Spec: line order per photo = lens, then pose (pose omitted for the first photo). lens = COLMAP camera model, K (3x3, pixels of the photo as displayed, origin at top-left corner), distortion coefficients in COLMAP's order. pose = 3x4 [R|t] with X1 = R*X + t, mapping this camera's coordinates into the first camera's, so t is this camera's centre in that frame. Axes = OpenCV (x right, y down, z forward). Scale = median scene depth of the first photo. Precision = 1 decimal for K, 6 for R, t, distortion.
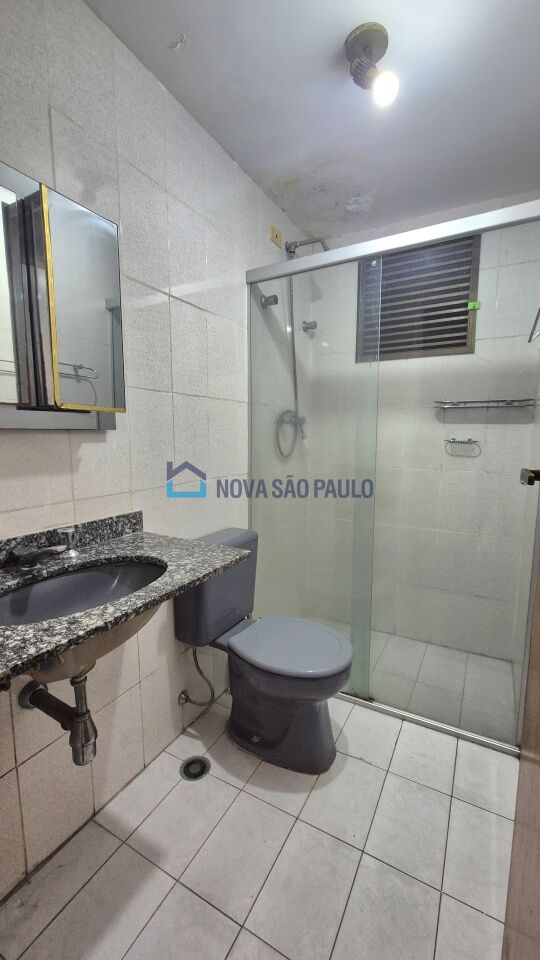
lens RADIAL K [[393.8, 0, 269.7], [0, 393.8, 483.3], [0, 0, 1]] dist [0.002490, 0.000525]
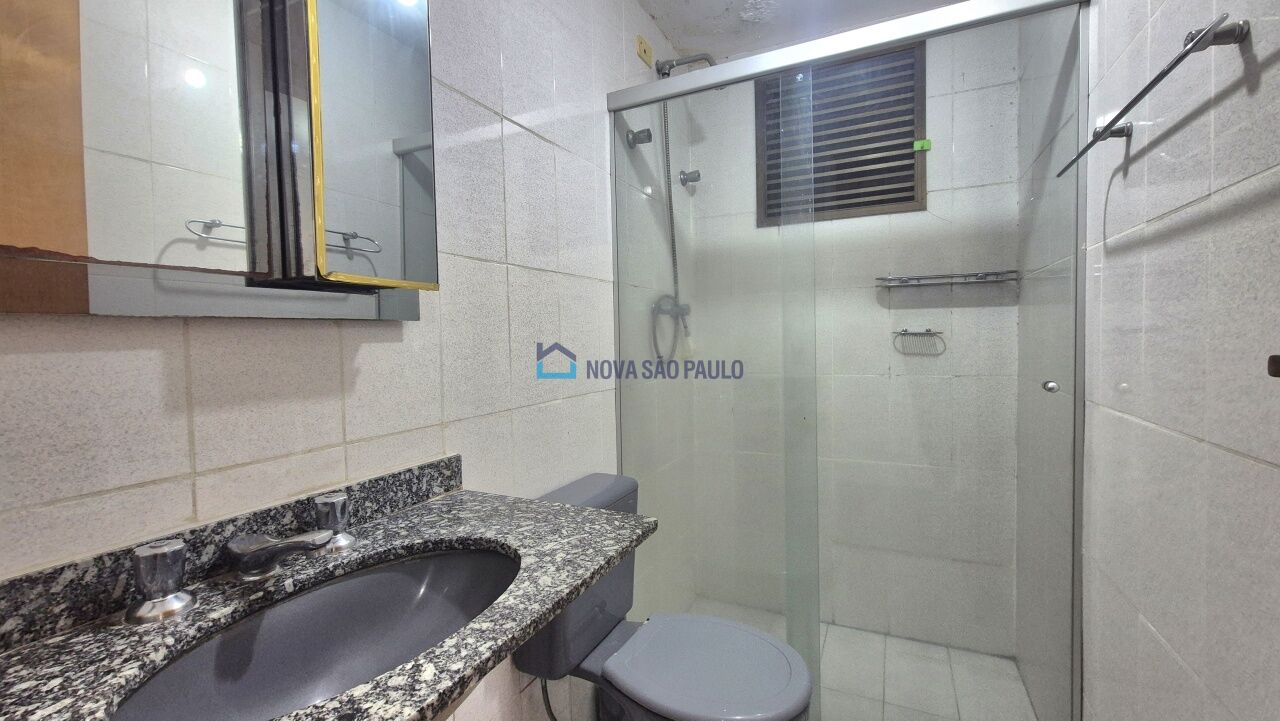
lens RADIAL K [[528.2, 0, 644.4], [0, 528.2, 354.7], [0, 0, 1]] dist [0.000820, 0.000187]
pose [[0.997320, -0.026572, 0.068169, -0.074188], [0.032652, 0.995434, -0.089691, -0.000640], [-0.065474, 0.091677, 0.993634, 0.129069]]
